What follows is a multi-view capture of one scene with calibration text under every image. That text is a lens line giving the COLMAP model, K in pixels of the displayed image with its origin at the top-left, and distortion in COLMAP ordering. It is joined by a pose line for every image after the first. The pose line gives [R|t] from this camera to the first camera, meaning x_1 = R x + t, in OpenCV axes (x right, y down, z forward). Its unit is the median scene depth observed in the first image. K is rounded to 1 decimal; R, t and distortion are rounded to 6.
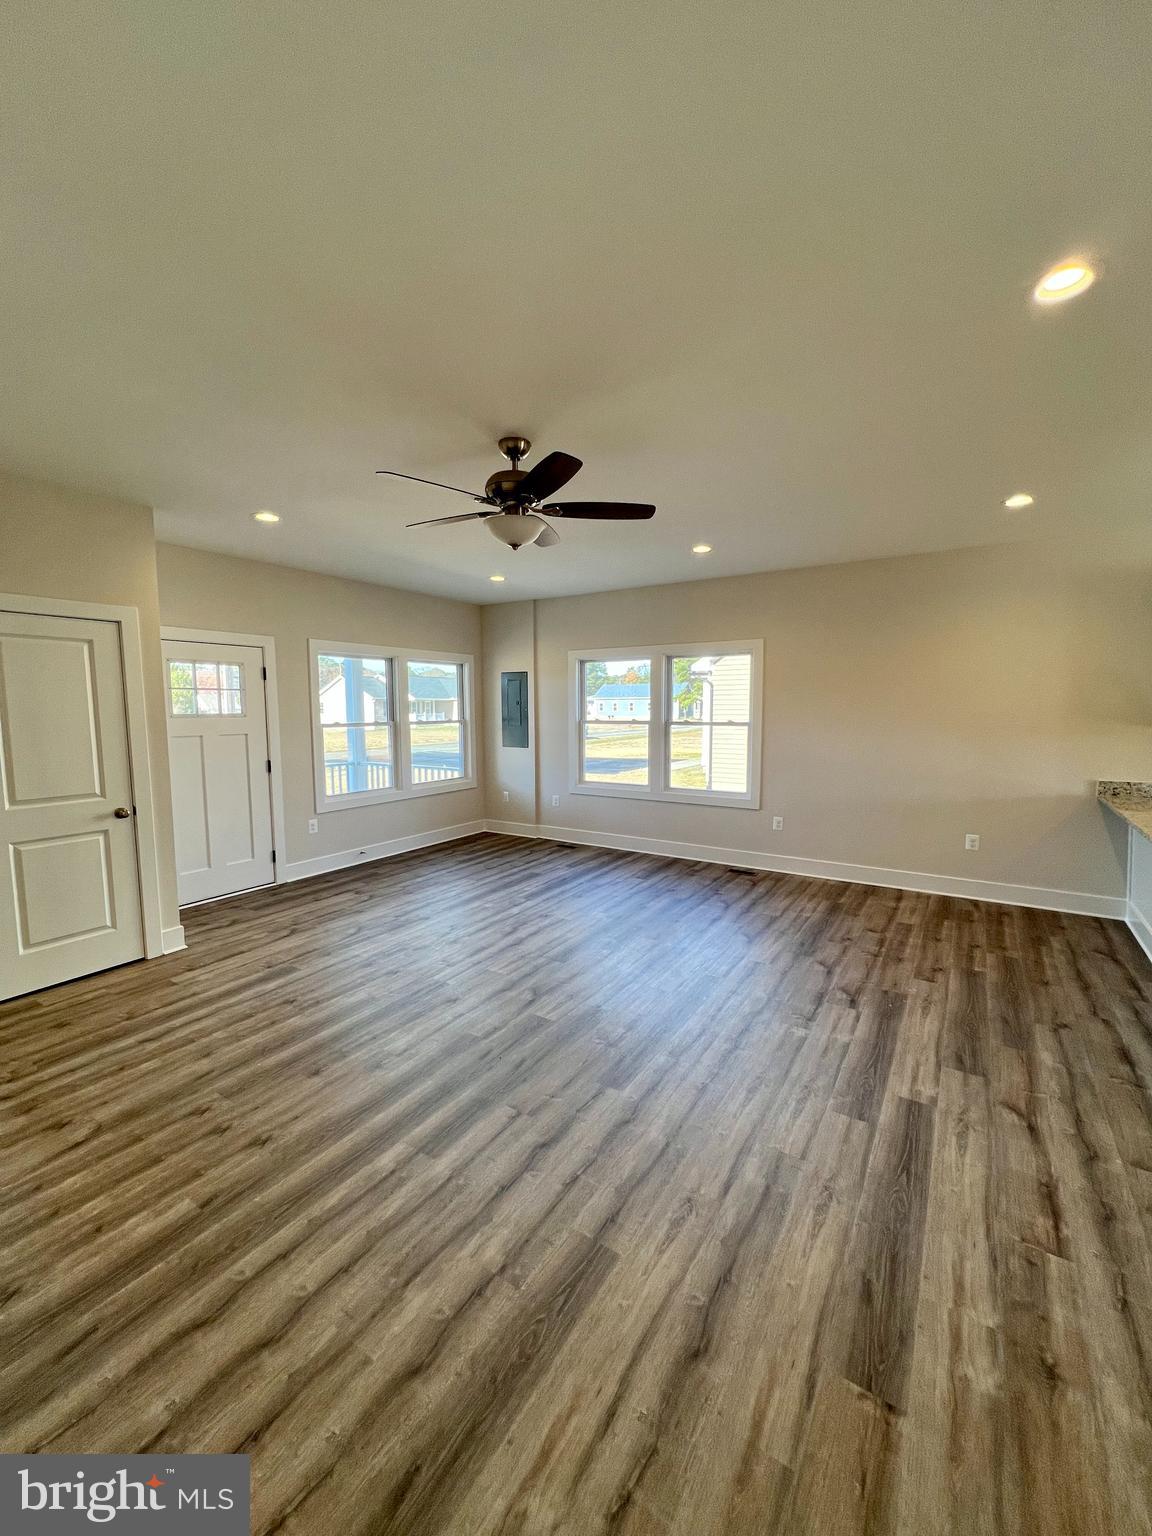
lens RADIAL K [[613.0, 0, 580.4], [0, 613.0, 767.0], [0, 0, 1]] dist [-0.001041, -0.000268]
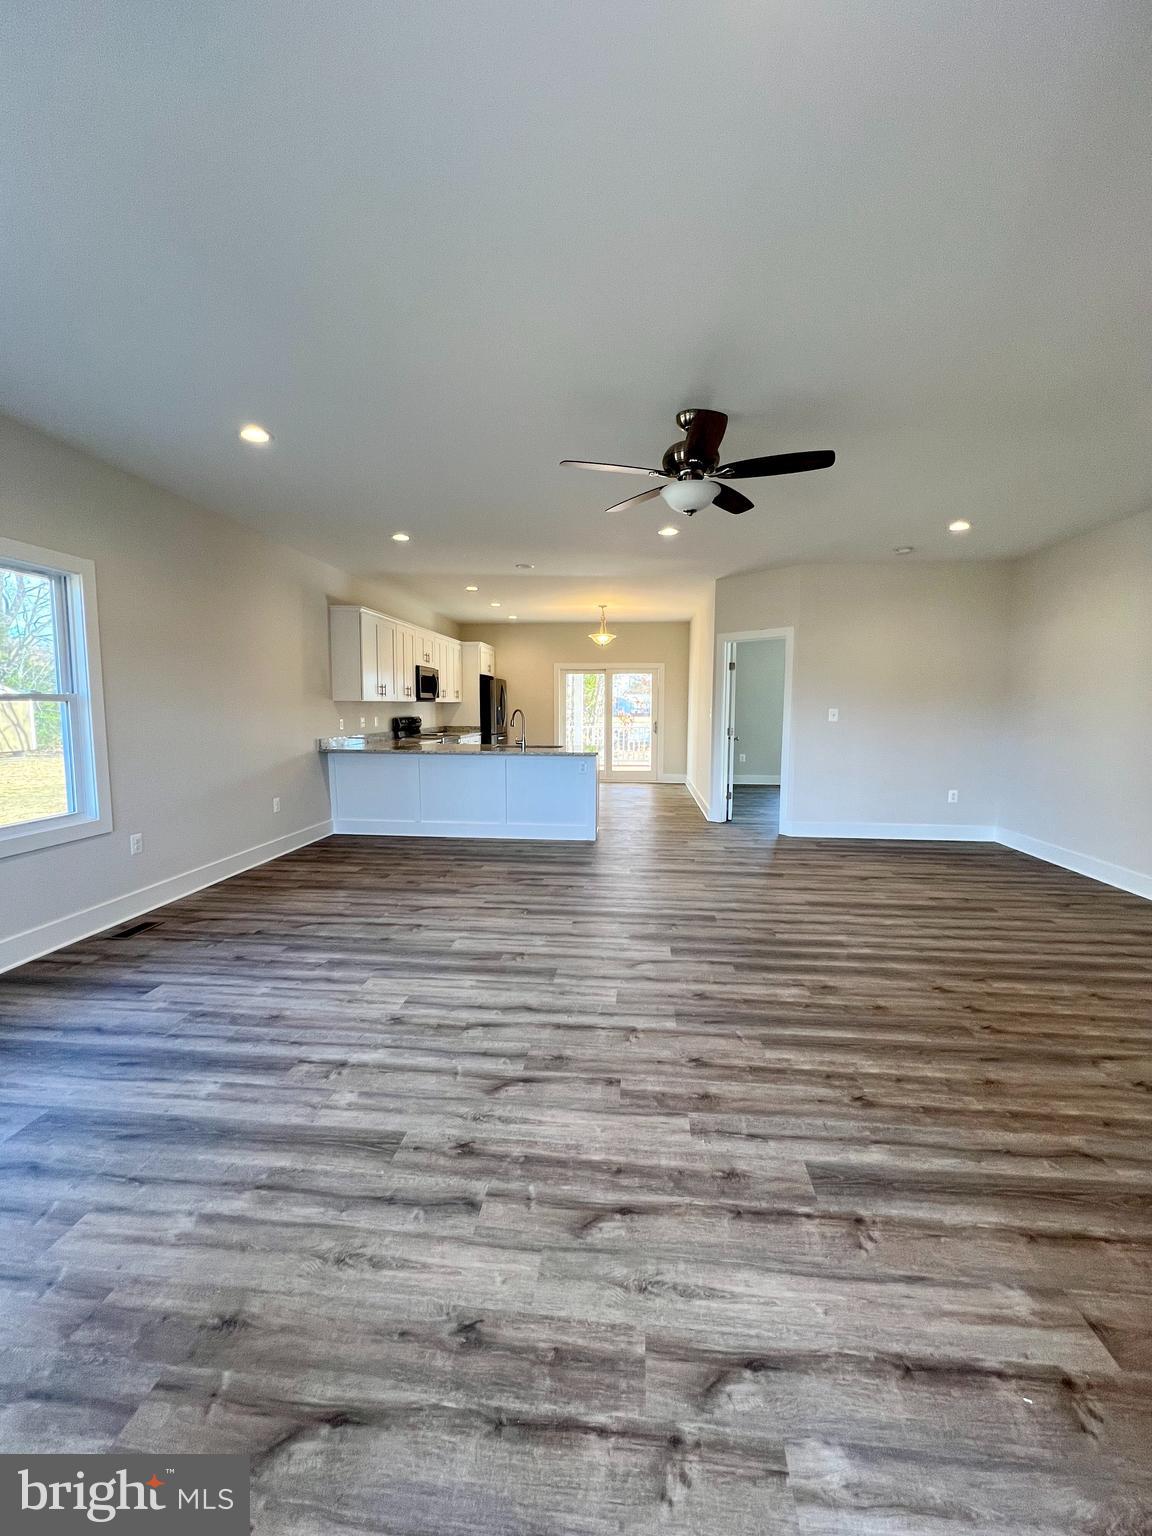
lens RADIAL K [[613.0, 0, 580.4], [0, 613.0, 767.0], [0, 0, 1]] dist [-0.001041, -0.000268]
pose [[-0.458578, -0.087299, 0.884356, -0.793075], [0.085699, 0.986180, 0.141789, -0.073496], [-0.884512, 0.140810, -0.444759, 1.354793]]
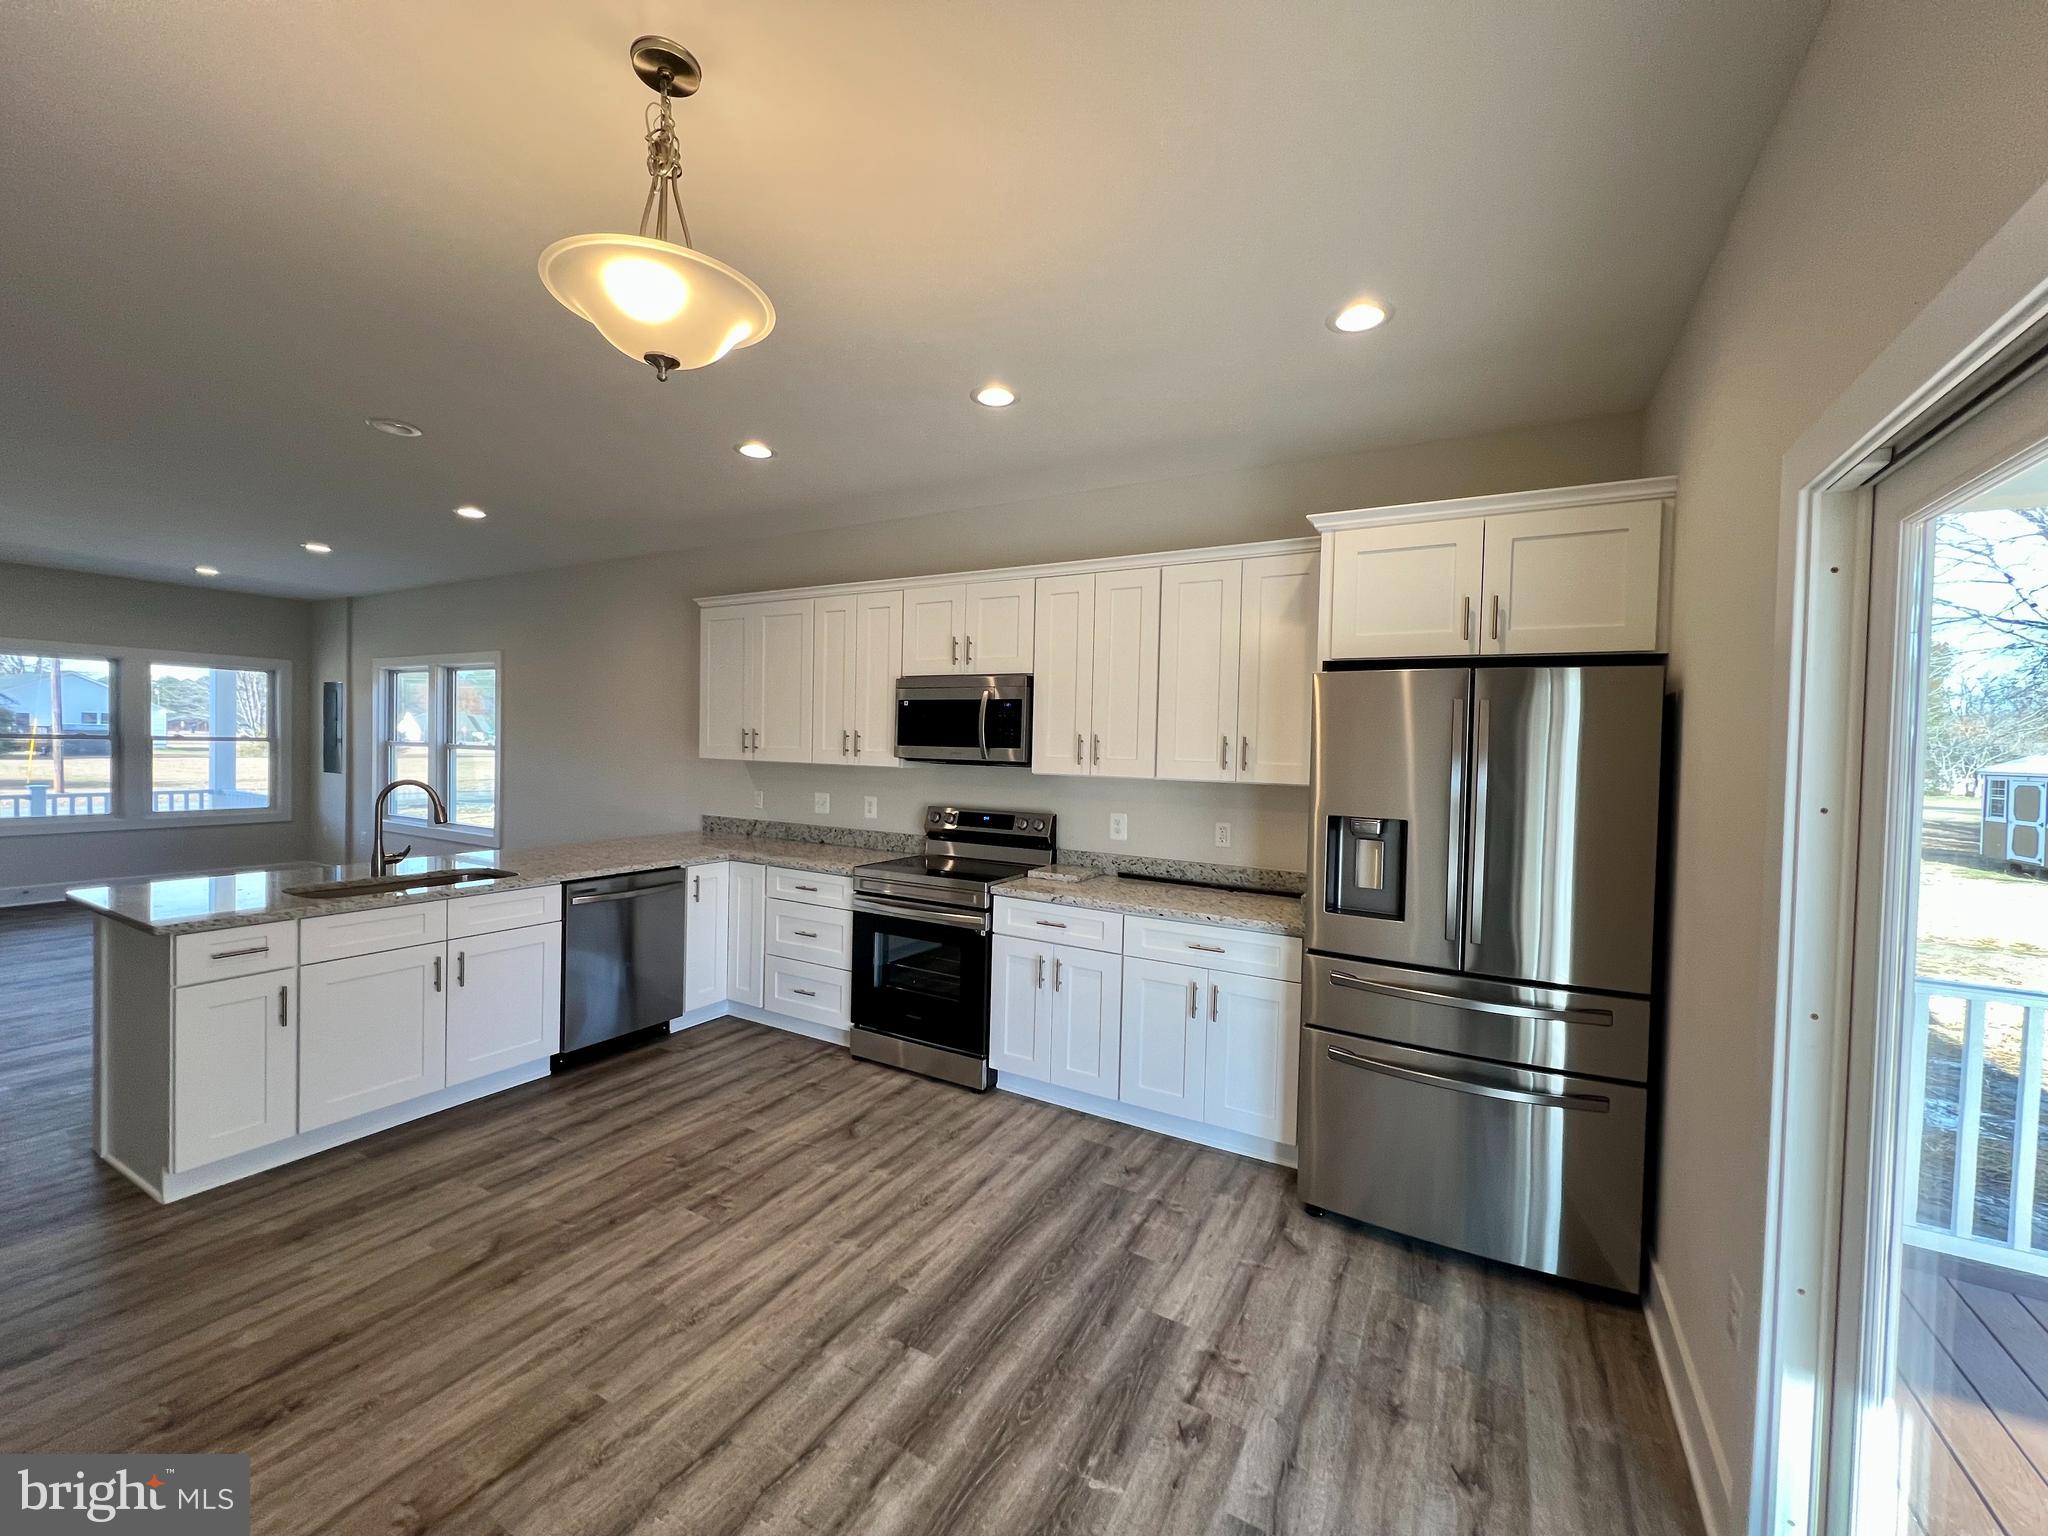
lens RADIAL K [[823.8, 0, 1024.9], [0, 823.8, 759.5], [0, 0, 1]] dist [0.000464, -0.000011]
pose [[0.998299, 0.030017, 0.049982, 1.545378], [-0.025758, 0.996152, -0.083771, 0.037525], [-0.052304, 0.082341, 0.995231, -0.303045]]
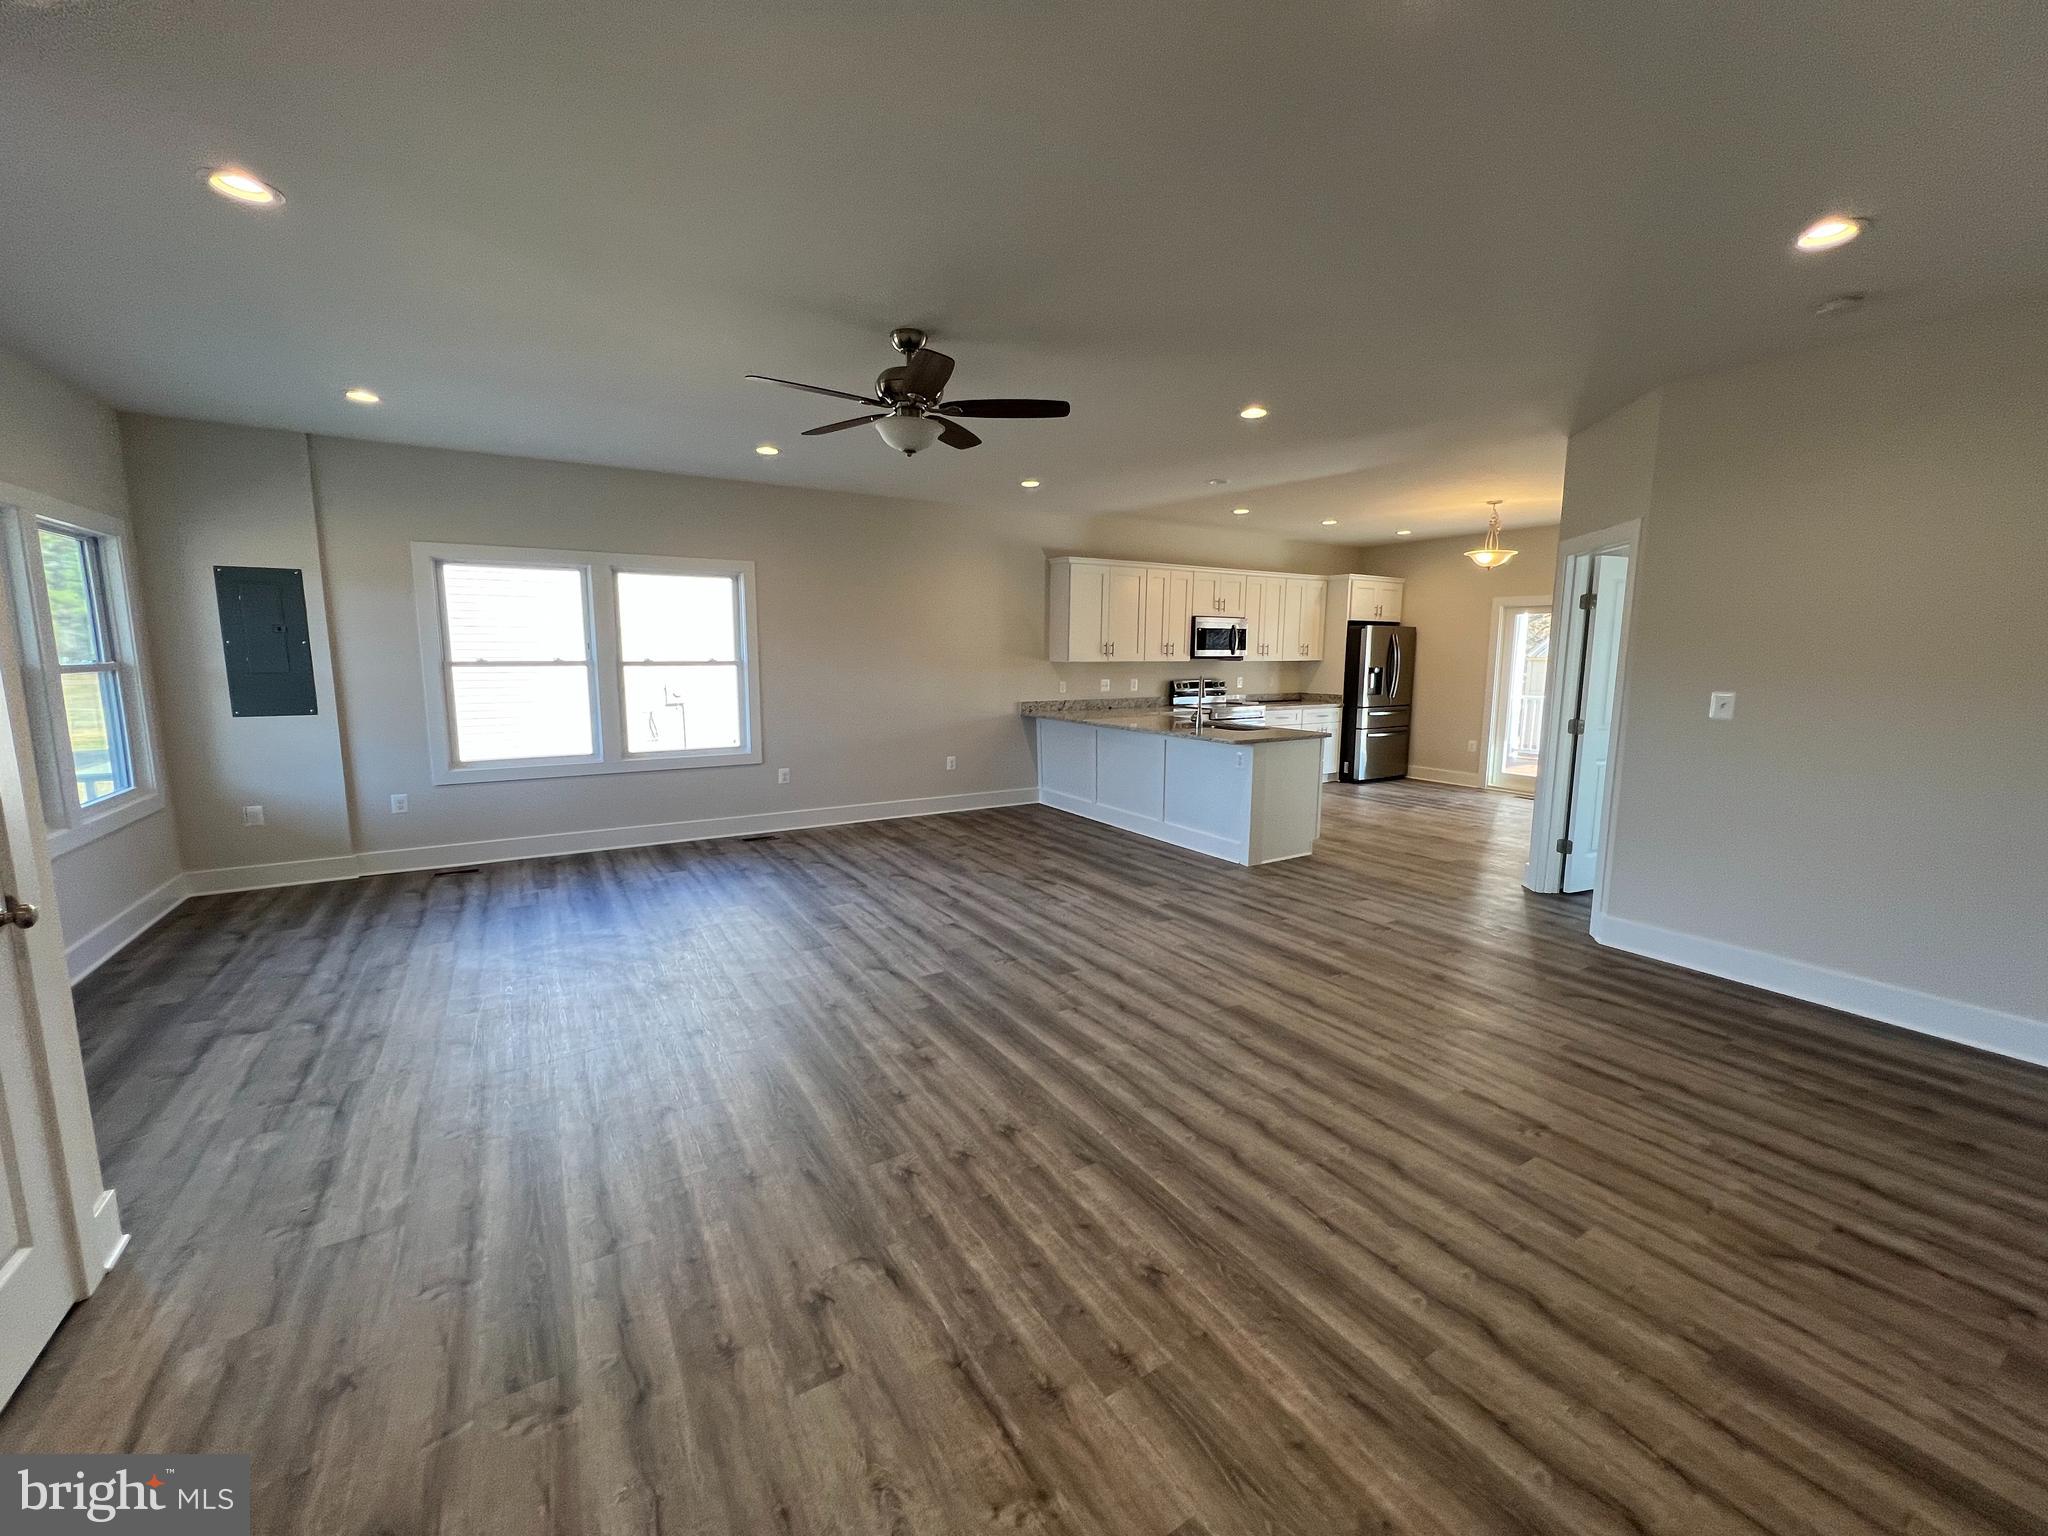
lens RADIAL K [[817.3, 0, 1021.1], [0, 817.3, 763.5], [0, 0, 1]] dist [-0.001041, -0.000268]
pose [[0.436476, -0.118143, 0.891925, -0.909263], [0.082427, 0.992423, 0.091118, -0.006469], [-0.895932, 0.033748, 0.442907, 0.276669]]
